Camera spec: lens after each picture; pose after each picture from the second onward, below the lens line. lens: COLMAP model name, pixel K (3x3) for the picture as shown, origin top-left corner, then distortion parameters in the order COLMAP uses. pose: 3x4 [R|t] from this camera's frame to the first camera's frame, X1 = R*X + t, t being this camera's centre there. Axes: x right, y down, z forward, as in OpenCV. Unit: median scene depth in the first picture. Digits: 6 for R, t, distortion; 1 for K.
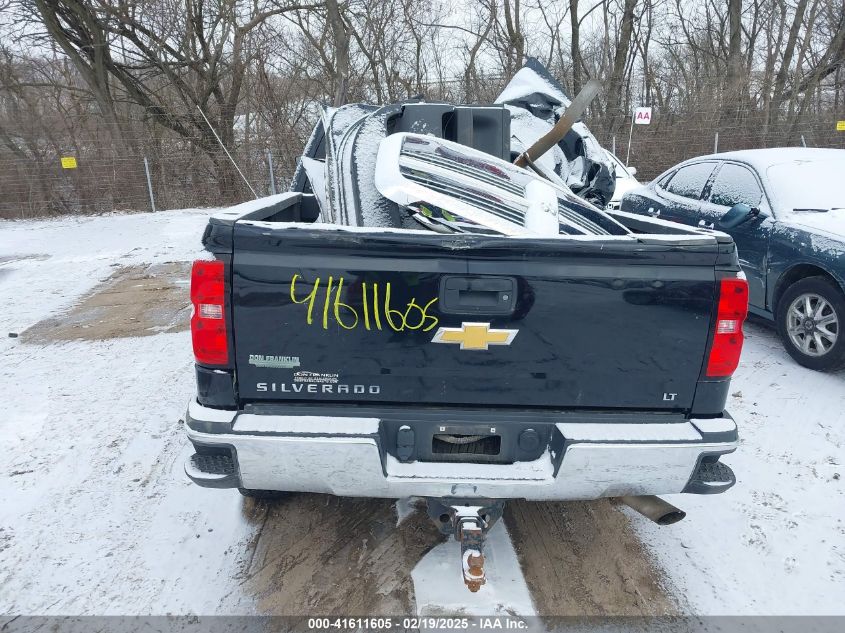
lens RADIAL K [[653.1, 0, 422.5], [0, 653.1, 316.5], [0, 0, 1]] dist [0.099731, -0.175926]
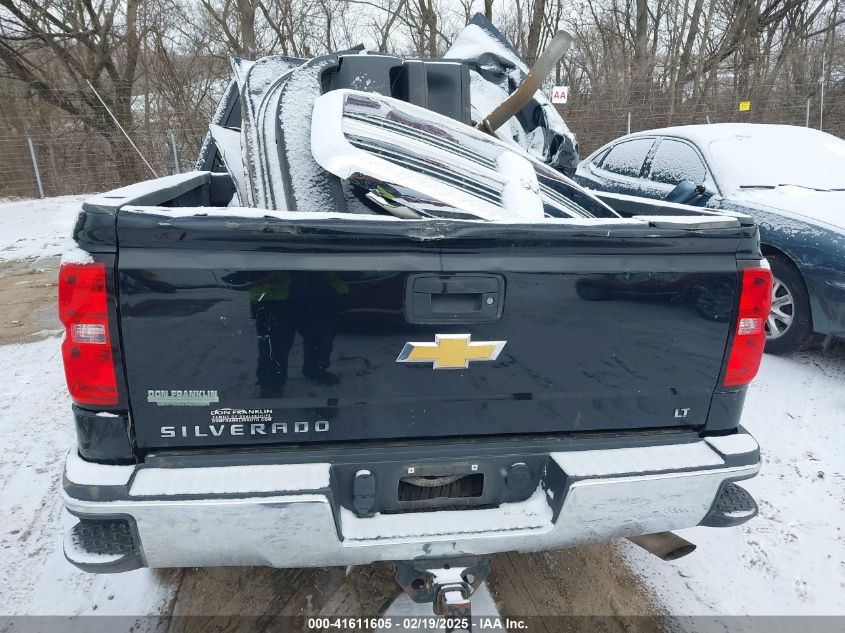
lens RADIAL K [[659.7, 0, 422.5], [0, 659.7, 316.5], [0, 0, 1]] dist [0.006508, 0.002445]
pose [[0.991742, -0.035599, 0.123209, -0.042734], [0.032416, 0.999089, 0.027746, -0.030401], [-0.124085, -0.023523, 0.991993, 0.208946]]
